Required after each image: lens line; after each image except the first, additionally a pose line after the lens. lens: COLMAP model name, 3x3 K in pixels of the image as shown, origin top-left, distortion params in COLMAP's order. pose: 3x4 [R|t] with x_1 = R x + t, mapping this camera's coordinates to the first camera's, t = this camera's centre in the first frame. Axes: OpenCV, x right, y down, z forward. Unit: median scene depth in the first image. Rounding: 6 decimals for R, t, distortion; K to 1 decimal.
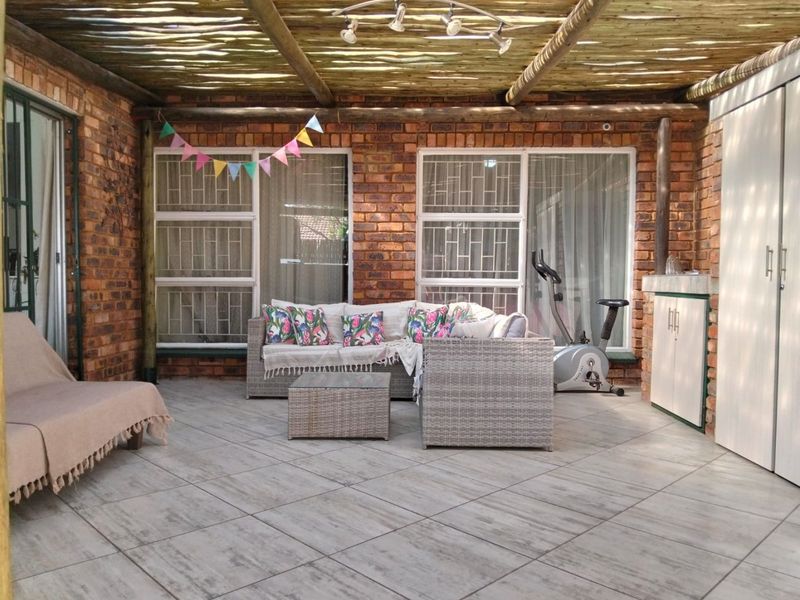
lens RADIAL K [[623.2, 0, 400.0], [0, 623.2, 300.0], [0, 0, 1]] dist [0.110639, -0.244074]
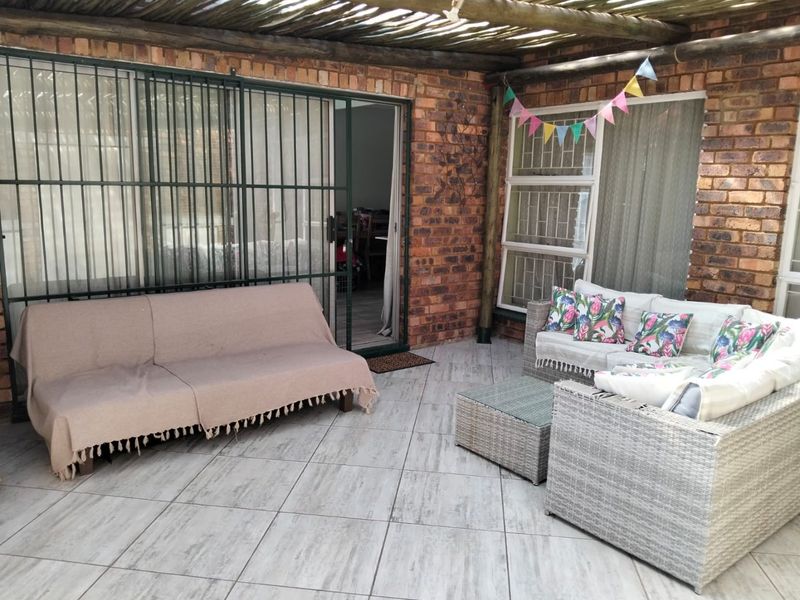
lens RADIAL K [[623.2, 0, 400.0], [0, 623.2, 300.0], [0, 0, 1]] dist [0.110639, -0.244074]
pose [[0.622339, 0.150652, -0.768114, 0.347517], [-0.044008, 0.986486, 0.157826, -0.107379], [0.781510, -0.064418, 0.620558, 0.248123]]
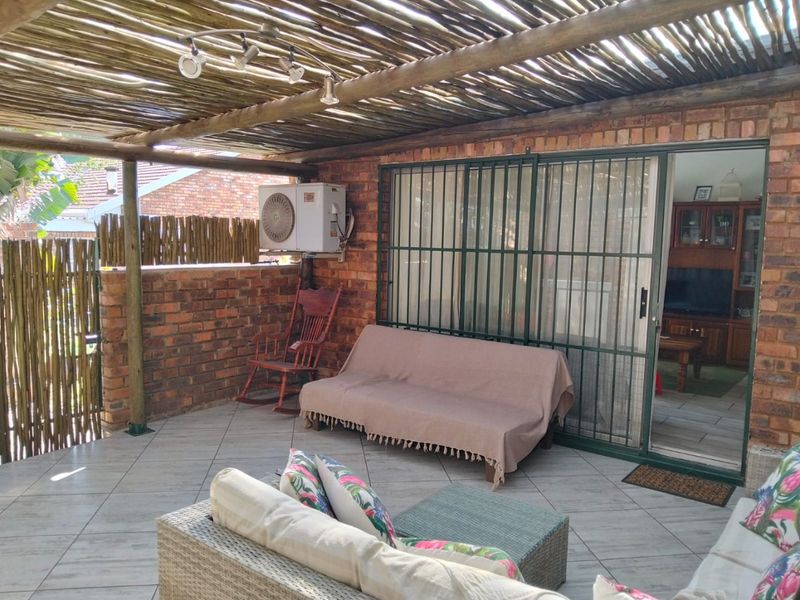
lens RADIAL K [[615.1, 0, 400.0], [0, 615.1, 300.0], [0, 0, 1]] dist [0.005469, -0.045314]
pose [[-0.600224, 0.057448, -0.797766, 0.367992], [-0.054753, 0.992126, 0.112639, -0.136837], [0.797956, 0.111289, -0.592352, 1.007896]]
